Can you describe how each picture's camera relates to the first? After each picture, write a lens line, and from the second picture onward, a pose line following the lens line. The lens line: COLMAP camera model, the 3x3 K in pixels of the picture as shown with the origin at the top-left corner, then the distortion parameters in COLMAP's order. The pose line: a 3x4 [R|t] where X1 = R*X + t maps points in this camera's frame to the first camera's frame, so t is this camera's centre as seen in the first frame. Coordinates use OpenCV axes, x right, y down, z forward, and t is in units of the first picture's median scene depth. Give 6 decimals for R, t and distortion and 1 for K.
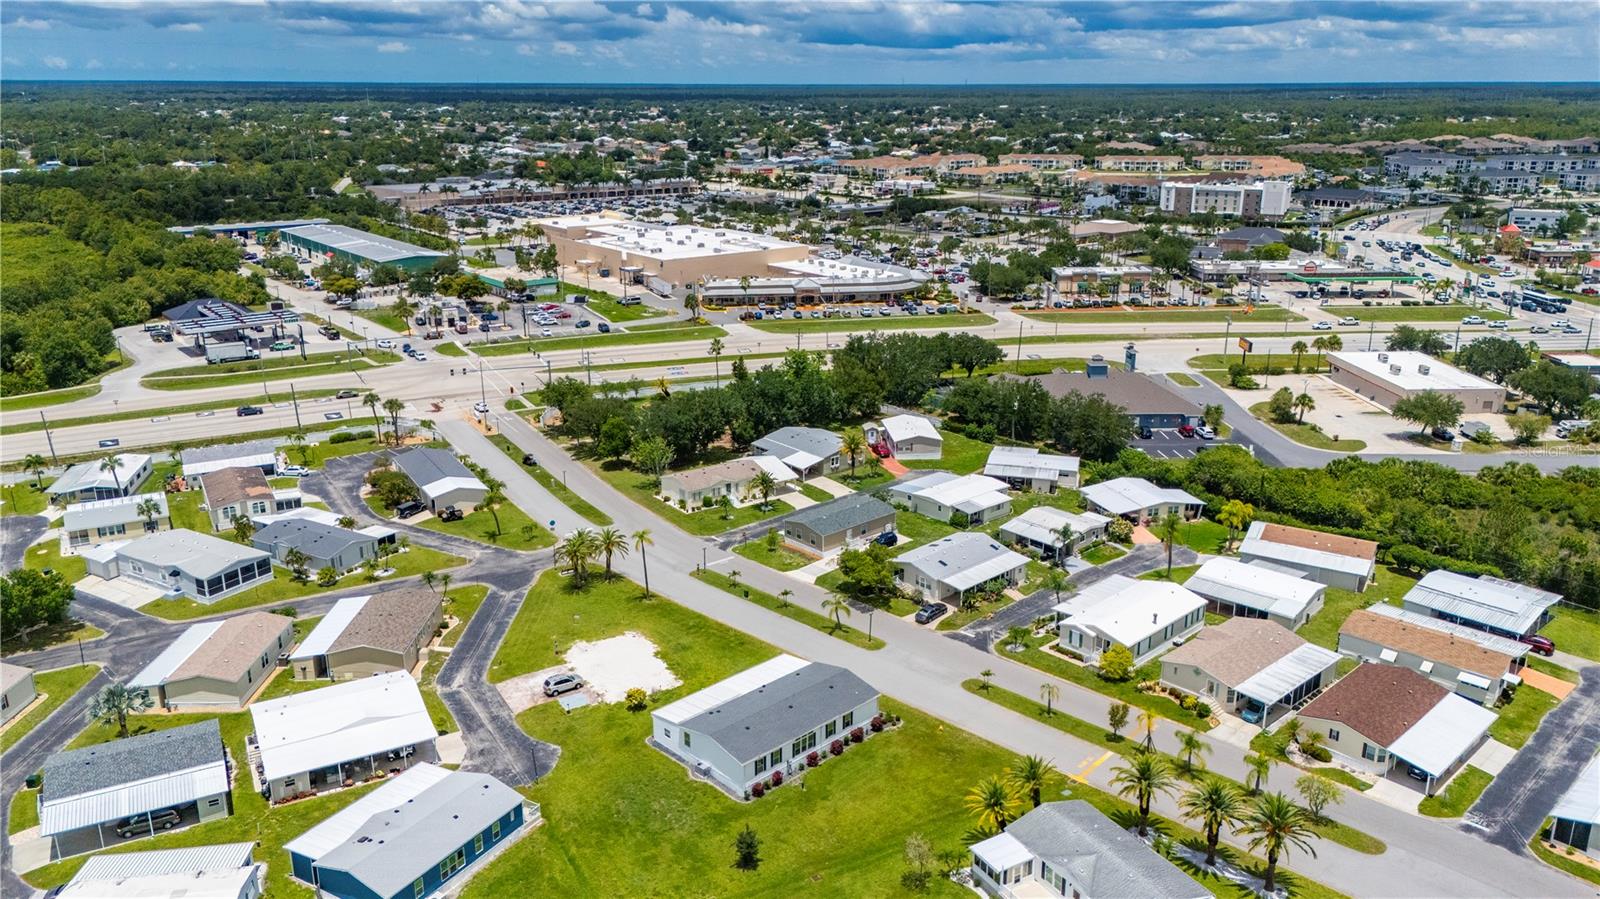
lens RADIAL K [[1186.2, 0, 800.0], [0, 1186.2, 449.5], [0, 0, 1]] dist [0.081642, -0.080130]
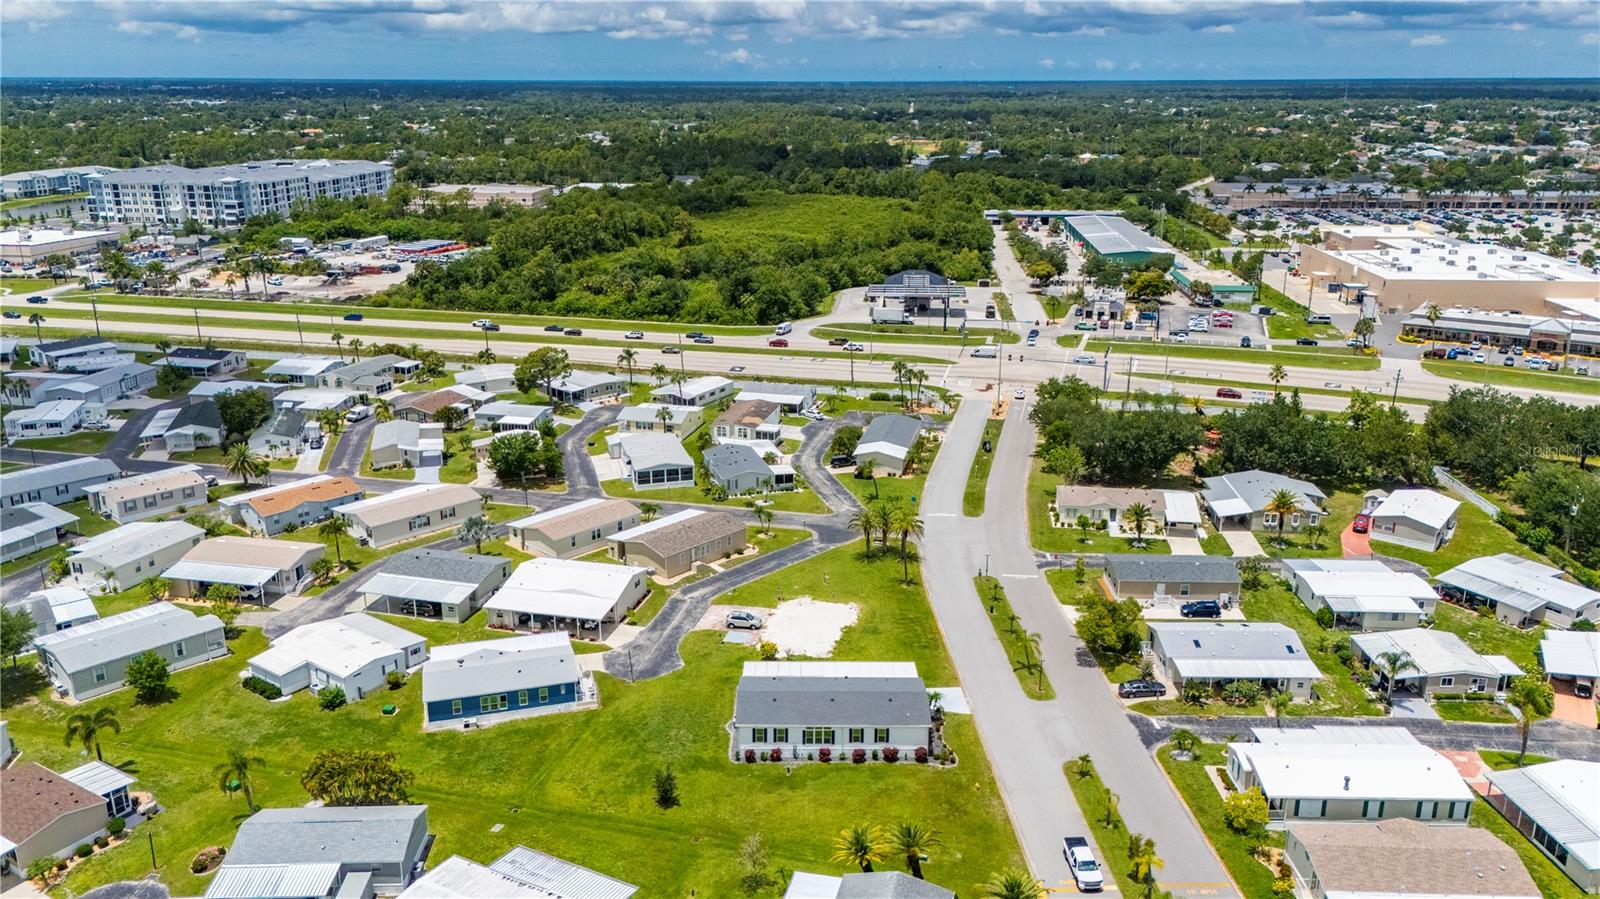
lens RADIAL K [[1194.3, 0, 800.0], [0, 1194.3, 449.5], [0, 0, 1]] dist [0.088429, -0.085257]
pose [[0.720022, 0.203930, -0.663310, 0.417560], [-0.204584, 0.975744, 0.077909, -0.043391], [0.663109, 0.079606, 0.744278, 0.149989]]
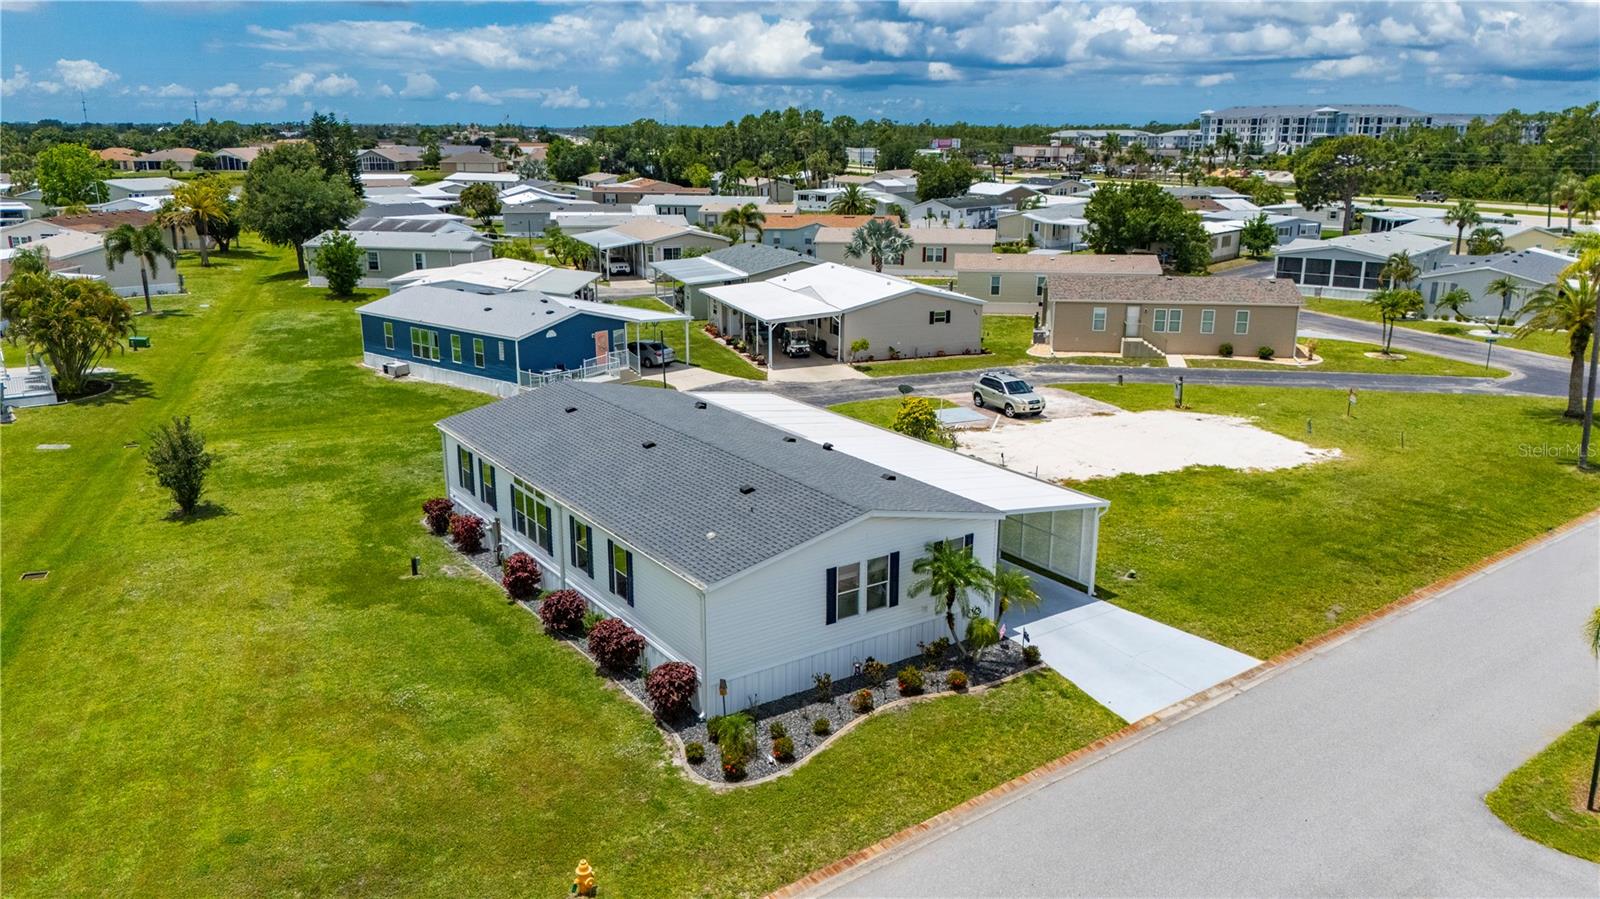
lens RADIAL K [[1175.4, 0, 800.0], [0, 1175.4, 449.5], [0, 0, 1]] dist [0.066665, -0.062934]
pose [[-0.162683, 0.256750, -0.952688, 0.195821], [-0.294536, 0.908890, 0.295242, 0.079730], [0.941691, 0.328631, -0.072239, 0.739849]]
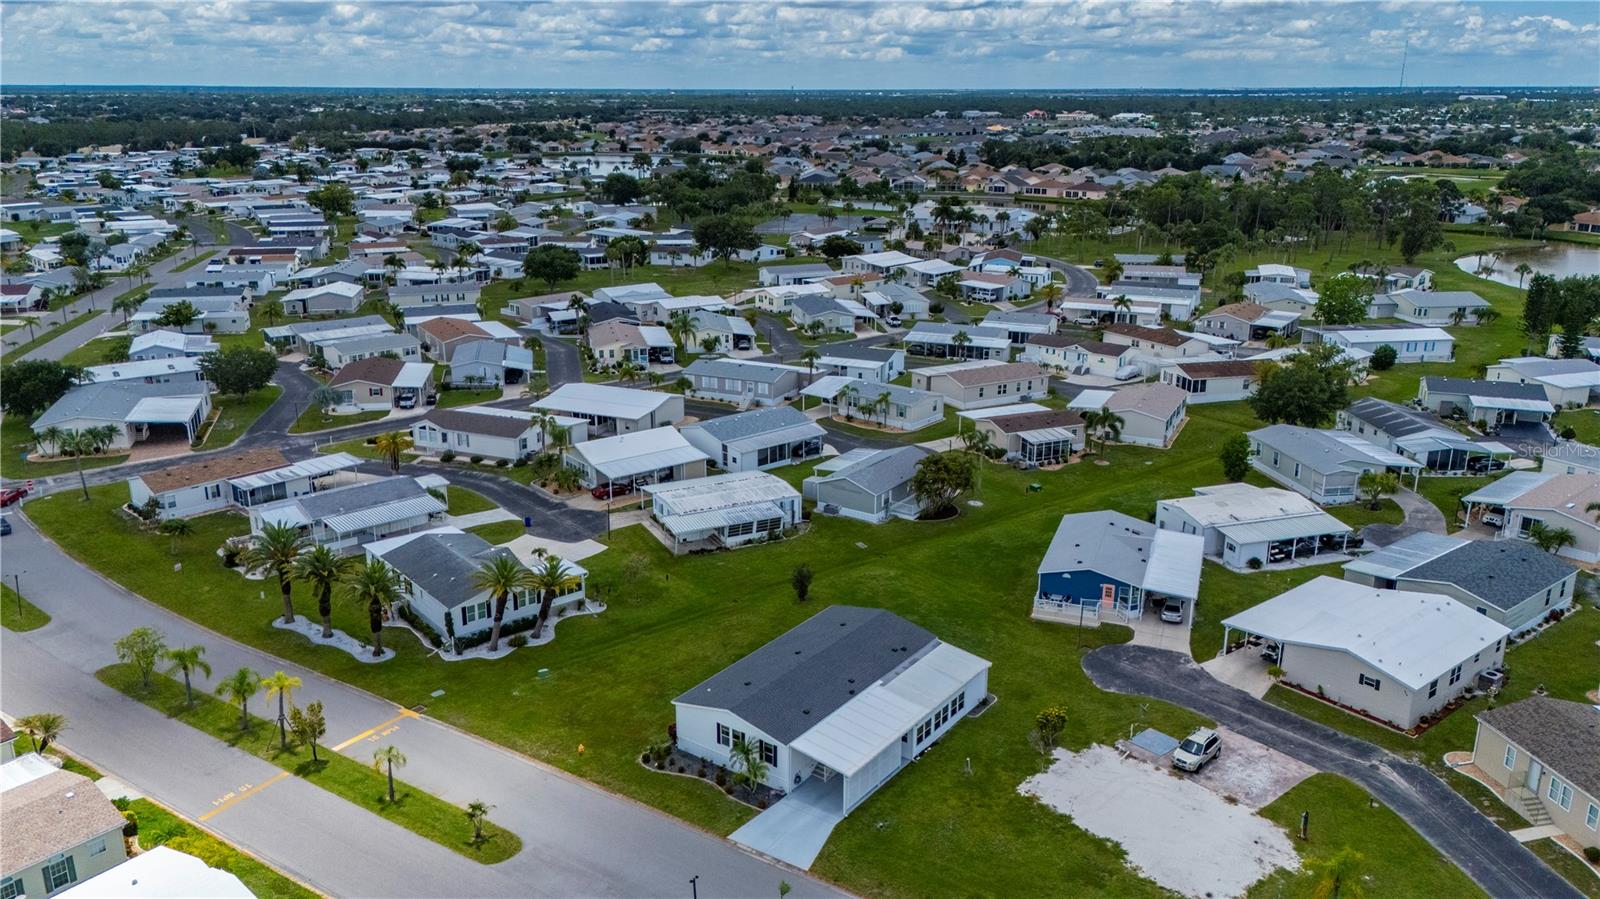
lens RADIAL K [[1186.2, 0, 800.0], [0, 1186.2, 449.5], [0, 0, 1]] dist [0.081642, -0.080130]
pose [[-0.985756, 0.047585, -0.161312, 0.071148], [-0.050974, 0.829492, 0.556187, -0.201616], [0.160273, 0.556487, -0.815251, 1.061175]]
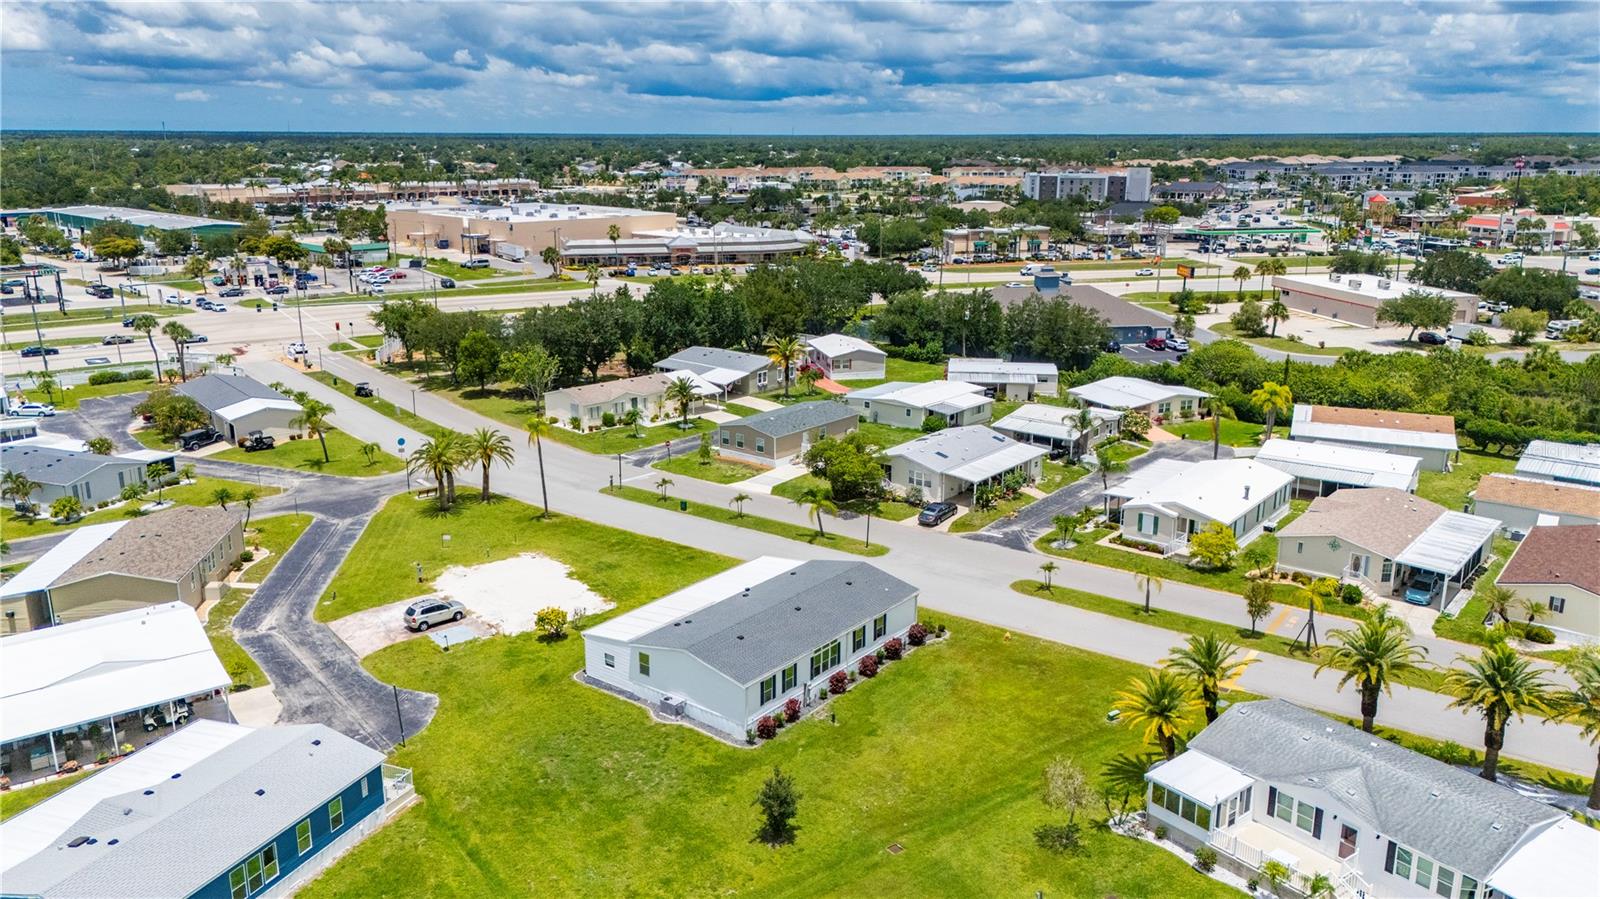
lens RADIAL K [[1175.8, 0, 797.7], [0, 1175.8, 476.2], [0, 0, 1]] dist [0.074053, -0.067634]
pose [[0.990704, -0.039073, 0.130301, -0.062652], [0.041252, 0.999050, -0.014061, 0.105941], [-0.129628, 0.019305, 0.991375, 0.246060]]
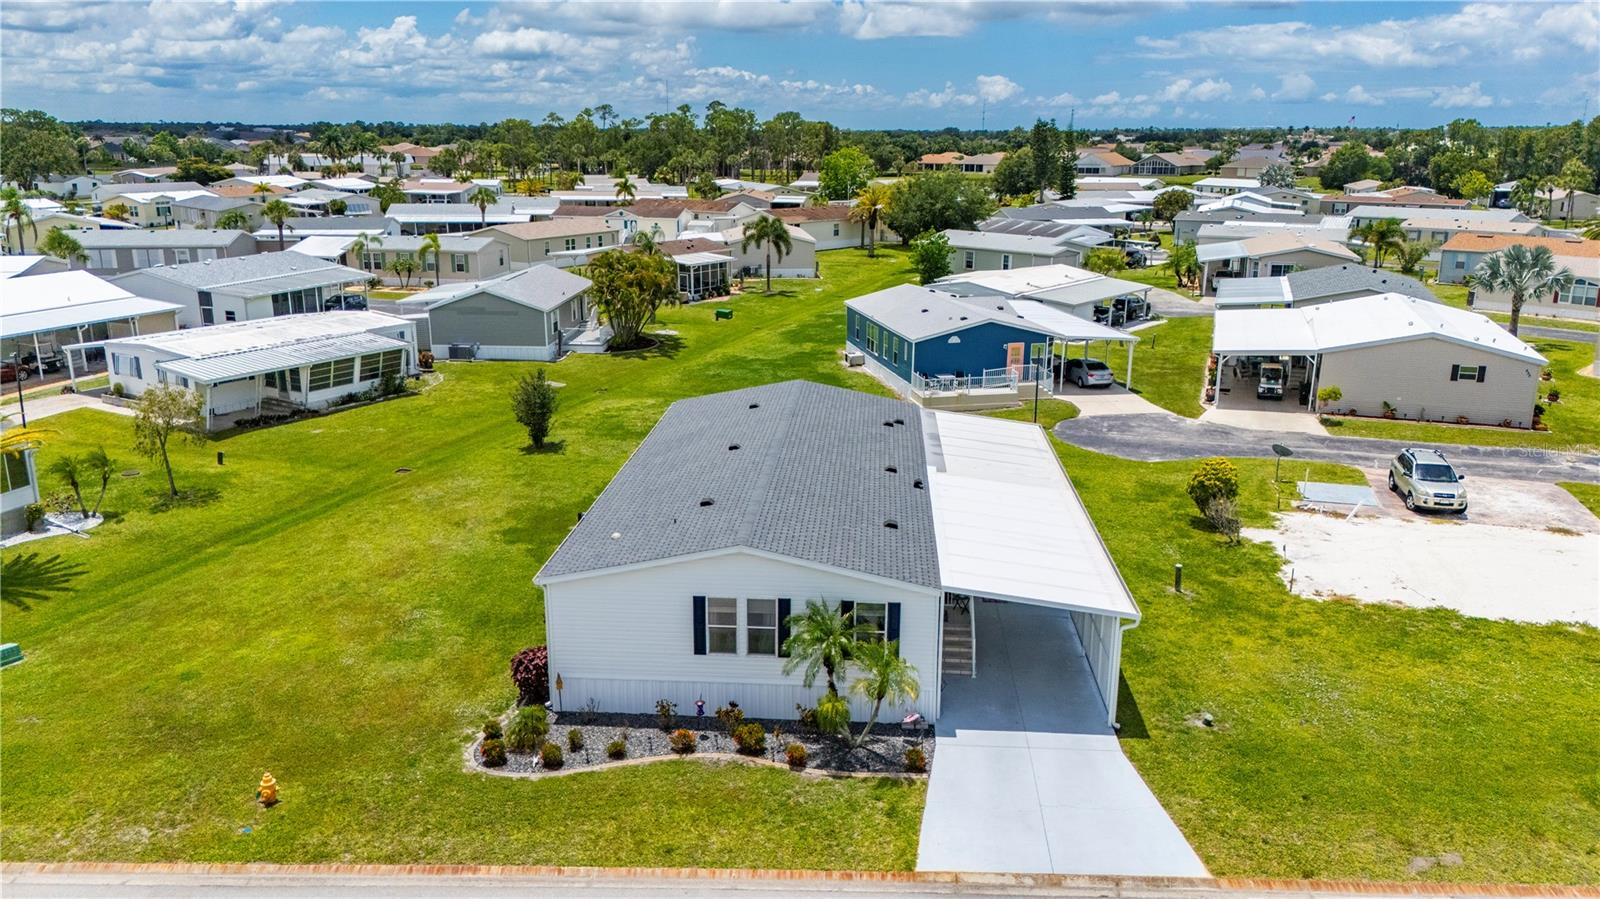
lens RADIAL K [[1175.4, 0, 800.0], [0, 1175.4, 449.5], [0, 0, 1]] dist [0.066665, -0.062934]
pose [[-0.744985, 0.169972, -0.645064, 0.126003], [-0.202158, 0.863996, 0.461132, 0.048408], [0.635712, 0.473941, -0.609303, 0.838273]]
